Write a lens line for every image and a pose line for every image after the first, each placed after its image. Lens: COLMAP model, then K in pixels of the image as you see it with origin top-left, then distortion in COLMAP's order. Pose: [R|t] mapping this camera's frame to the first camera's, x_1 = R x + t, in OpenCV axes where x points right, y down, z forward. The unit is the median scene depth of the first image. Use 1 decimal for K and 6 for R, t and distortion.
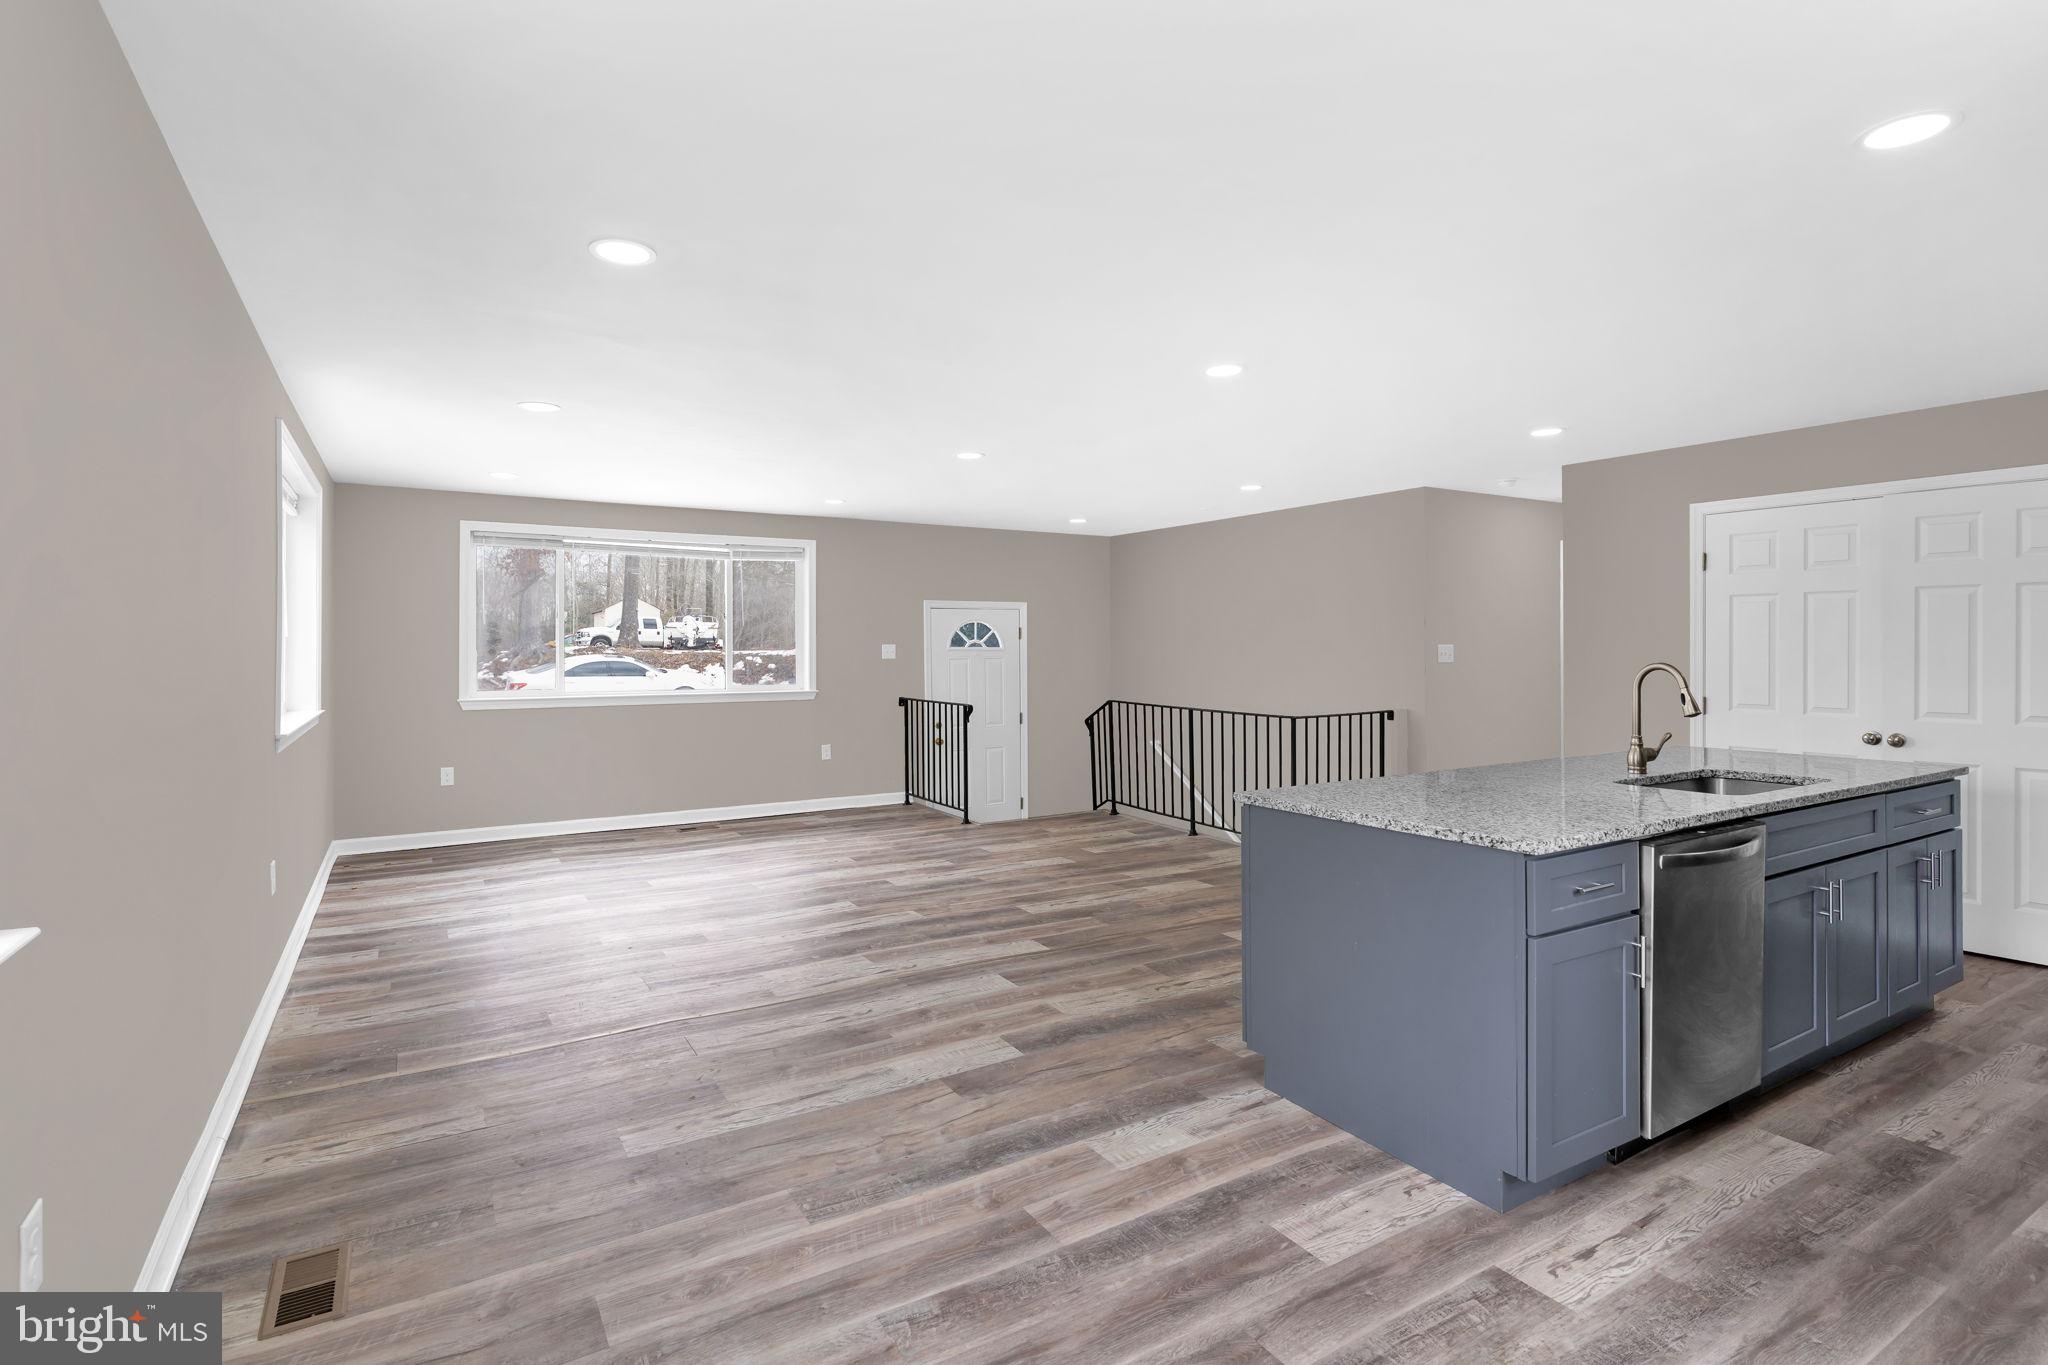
lens RADIAL K [[1016.8, 0, 1024.7], [0, 1016.8, 655.8], [0, 0, 1]] dist [-0.027839, 0.000093]
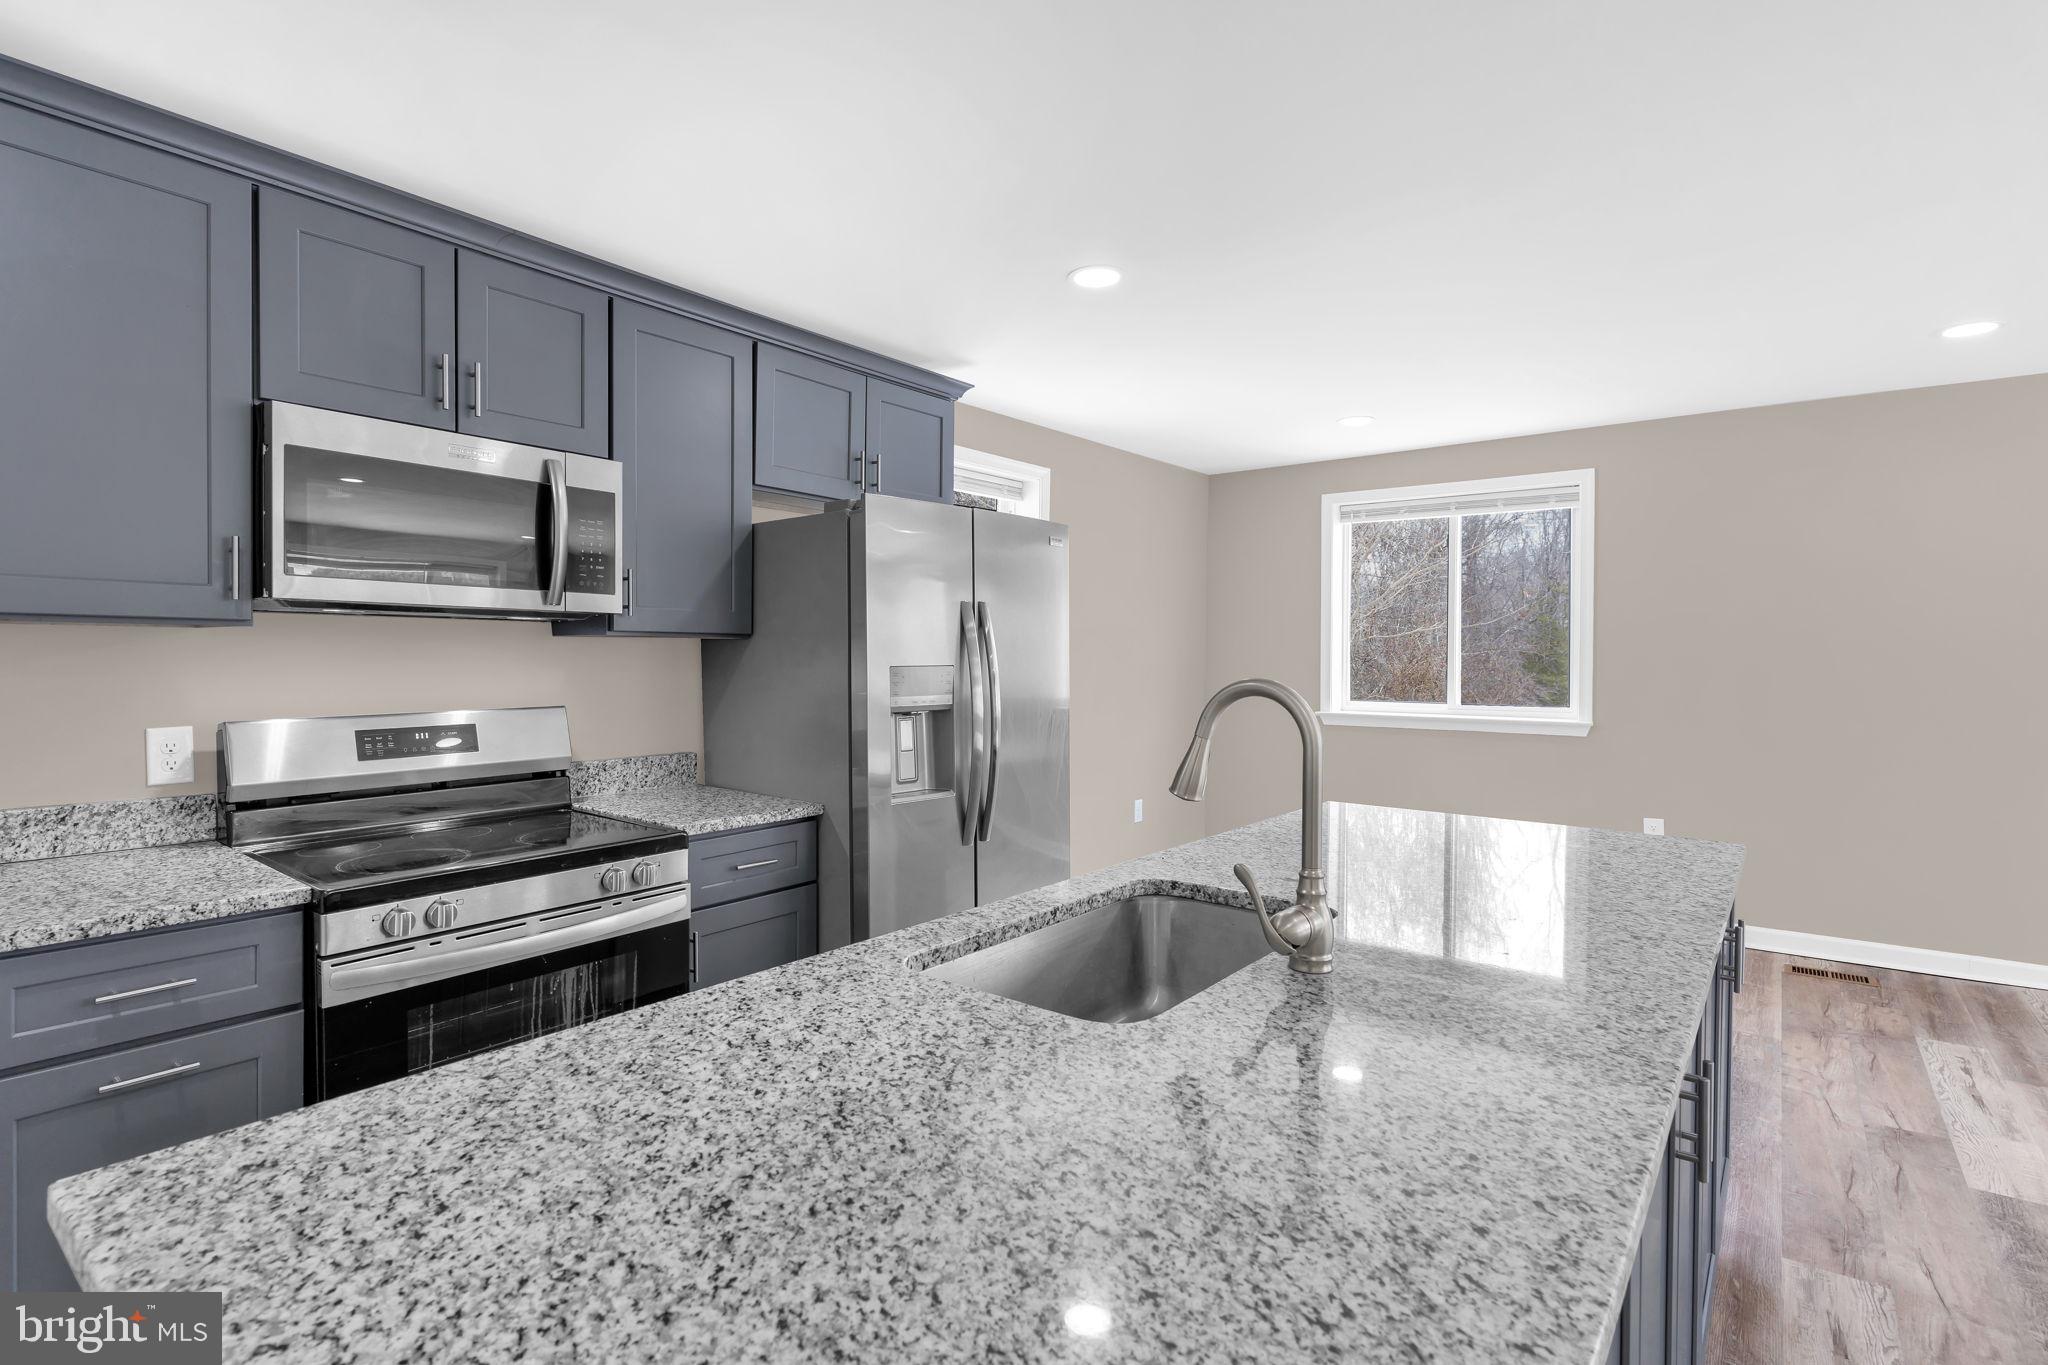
lens RADIAL K [[1016.8, 0, 1024.7], [0, 1016.8, 655.8], [0, 0, 1]] dist [-0.027839, 0.000093]
pose [[-0.930932, 0.002513, -0.365183, 0.782469], [-0.005644, 0.999758, 0.021267, -0.009436], [0.365148, 0.021859, -0.930693, 1.205953]]
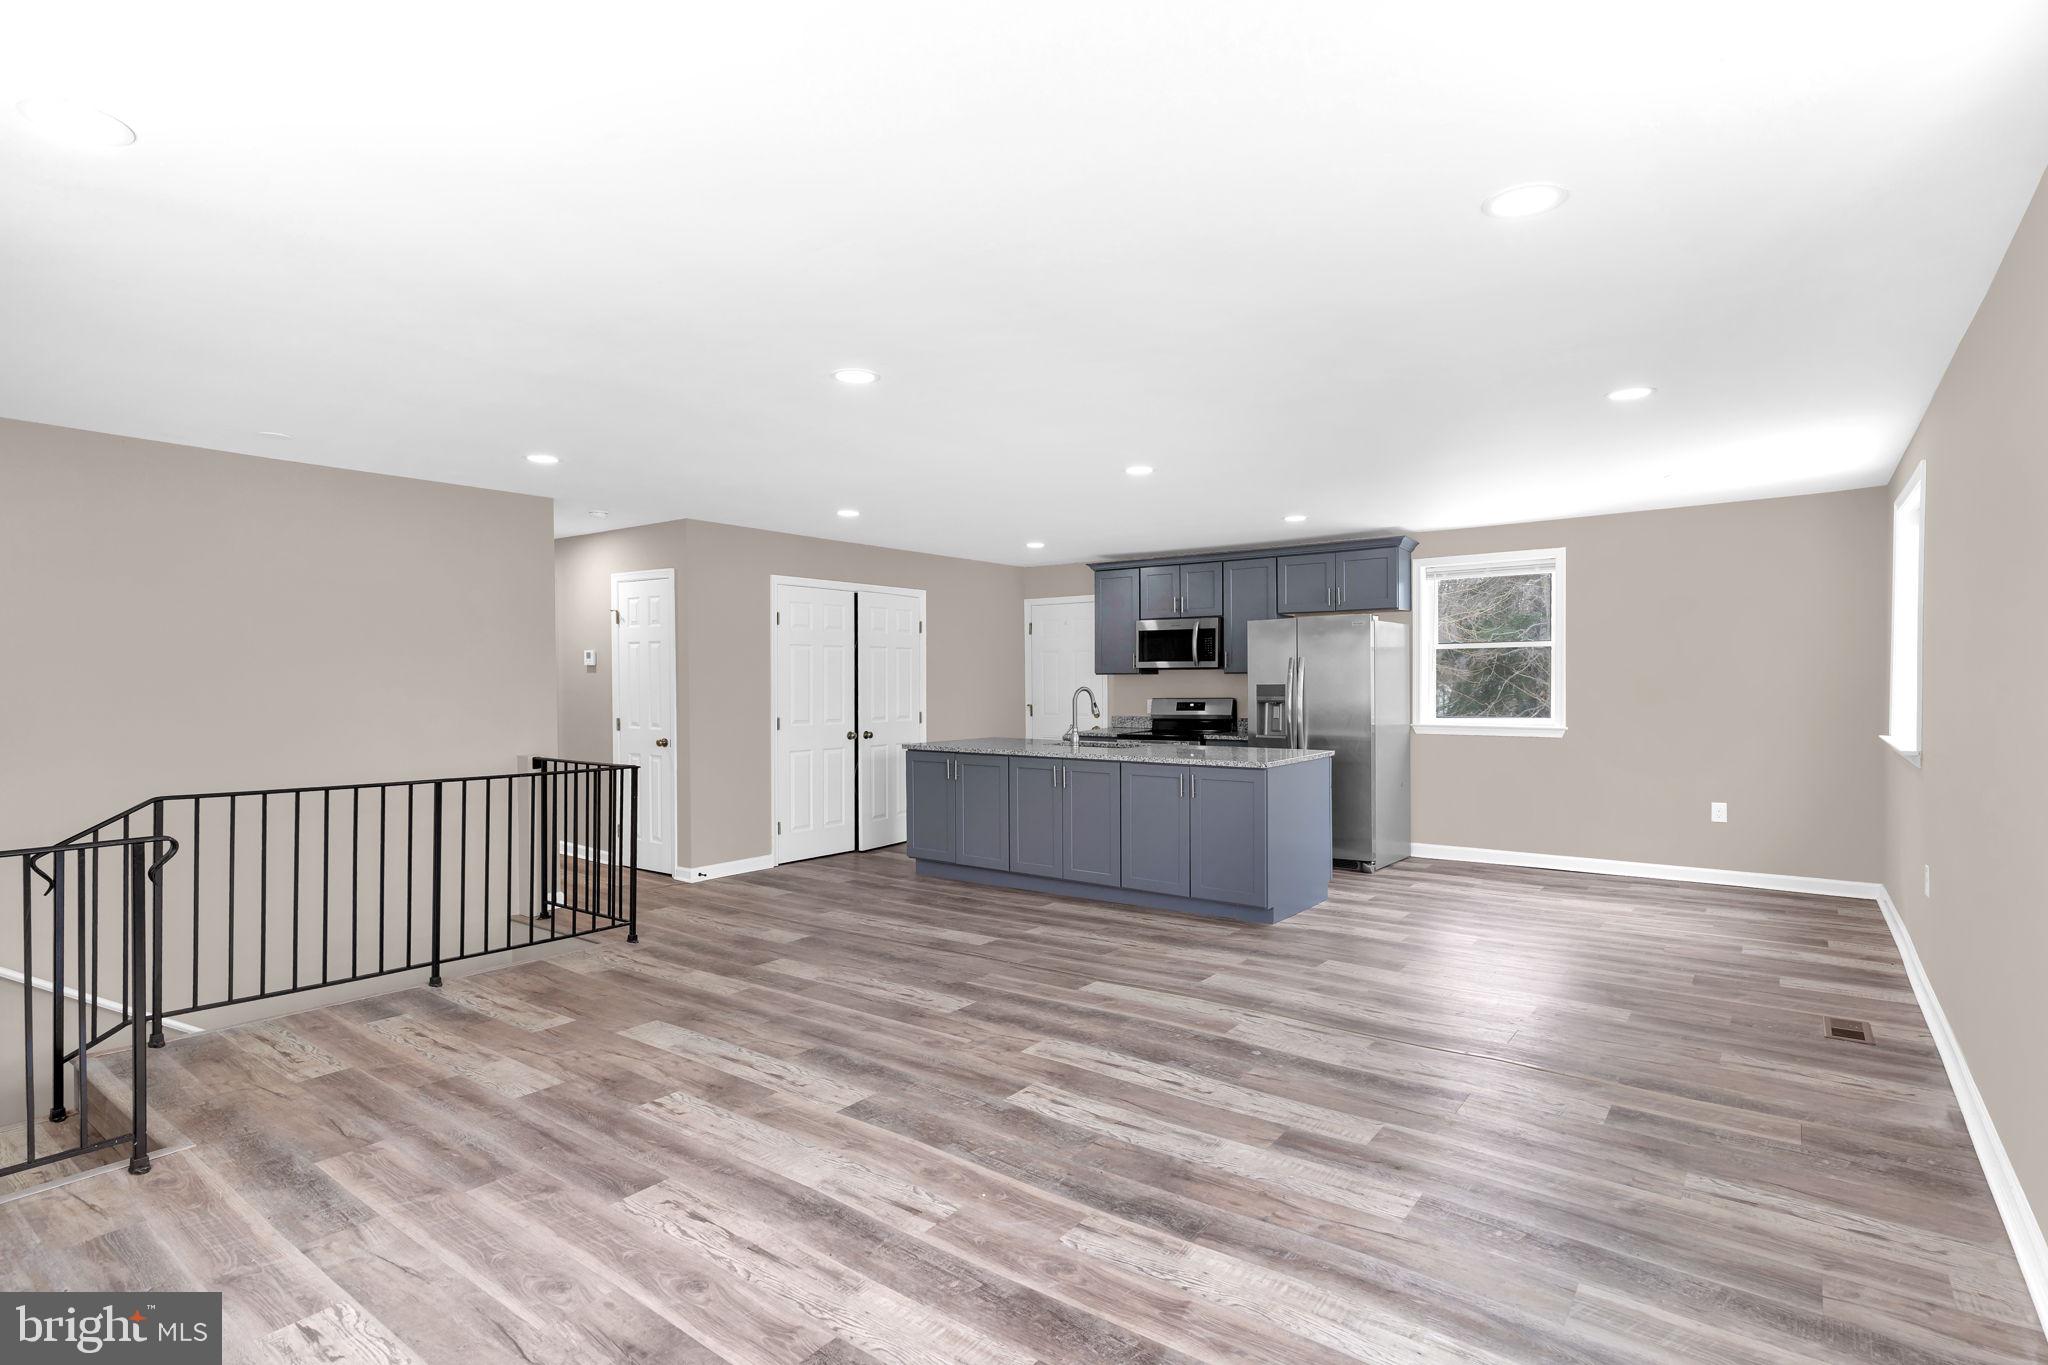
lens RADIAL K [[1016.8, 0, 1024.7], [0, 1016.8, 655.8], [0, 0, 1]] dist [-0.027839, 0.000093]
pose [[-0.367244, 0.026107, 0.929758, -1.006693], [0.016499, 0.999632, -0.021552, -0.008890], [-0.929978, 0.007425, -0.367539, 1.639624]]
